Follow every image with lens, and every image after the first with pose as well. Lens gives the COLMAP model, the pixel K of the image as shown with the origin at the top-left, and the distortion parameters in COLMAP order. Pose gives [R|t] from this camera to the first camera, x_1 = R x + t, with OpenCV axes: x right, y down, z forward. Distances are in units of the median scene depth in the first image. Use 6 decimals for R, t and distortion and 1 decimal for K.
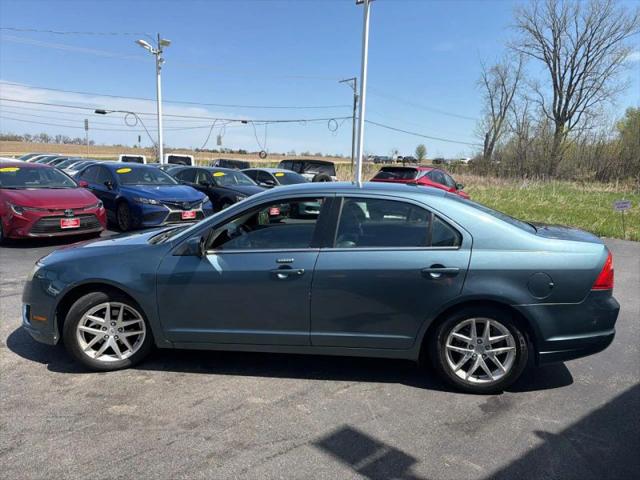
lens RADIAL K [[442.3, 0, 325.5], [0, 442.3, 239.6], [0, 0, 1]] dist [0.035785, -0.050661]
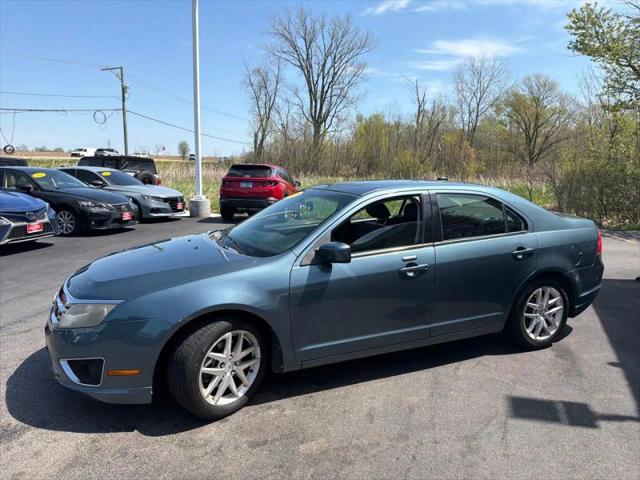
lens RADIAL K [[441.7, 0, 322.5], [0, 441.7, 240.0], [0, 0, 1]] dist [0.049818, -0.074251]
pose [[0.875560, -0.088278, 0.474976, -0.689686], [0.085153, 0.995970, 0.028140, -0.036841], [-0.475546, 0.015807, 0.879549, 0.184225]]
